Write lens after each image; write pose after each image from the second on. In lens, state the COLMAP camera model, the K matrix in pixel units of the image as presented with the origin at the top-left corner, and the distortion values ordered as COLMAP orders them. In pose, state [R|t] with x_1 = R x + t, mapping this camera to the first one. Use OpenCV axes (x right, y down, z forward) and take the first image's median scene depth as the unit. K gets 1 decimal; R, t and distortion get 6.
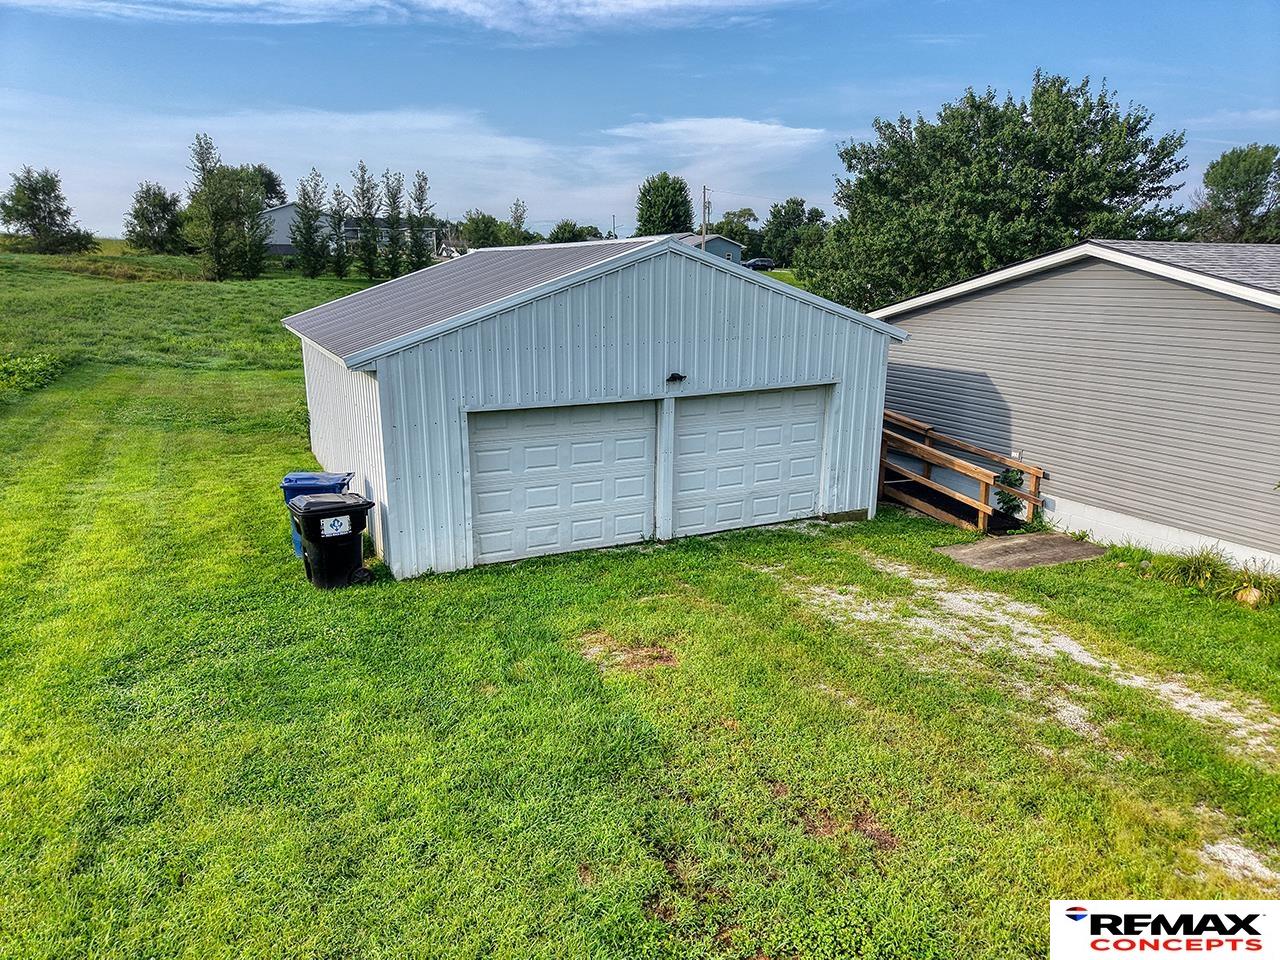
lens RADIAL K [[860.9, 0, 621.7], [0, 860.9, 496.1], [0, 0, 1]] dist [0.014538, -0.010071]
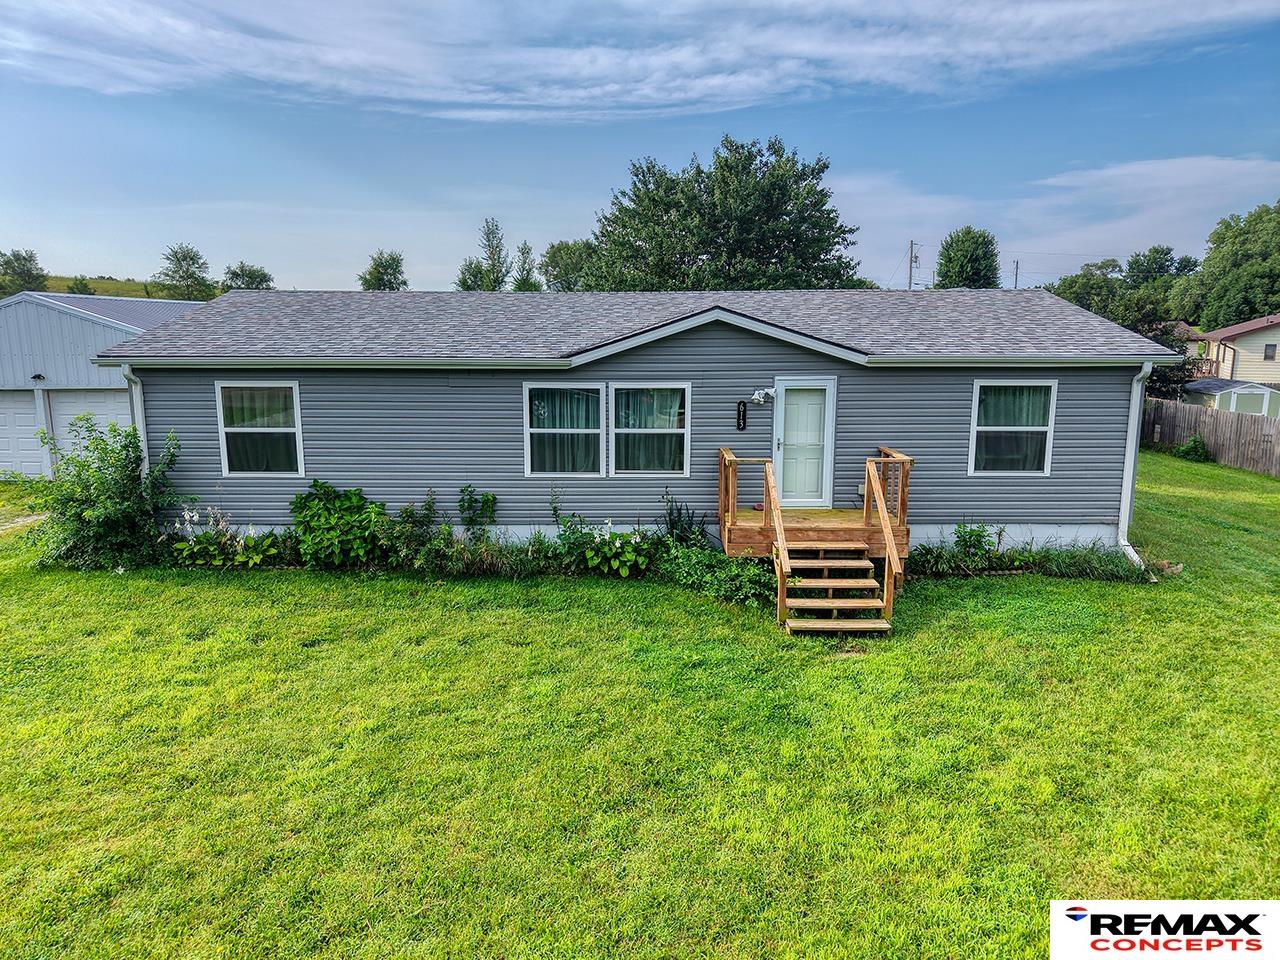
lens RADIAL K [[859.2, 0, 645.8], [0, 859.2, 487.3], [0, 0, 1]] dist [0.026851, -0.023661]
pose [[0.897462, 0.080311, -0.433719, 0.225778], [-0.112316, 0.992482, -0.048631, 0.002525], [0.426553, 0.092358, 0.899735, 0.004700]]
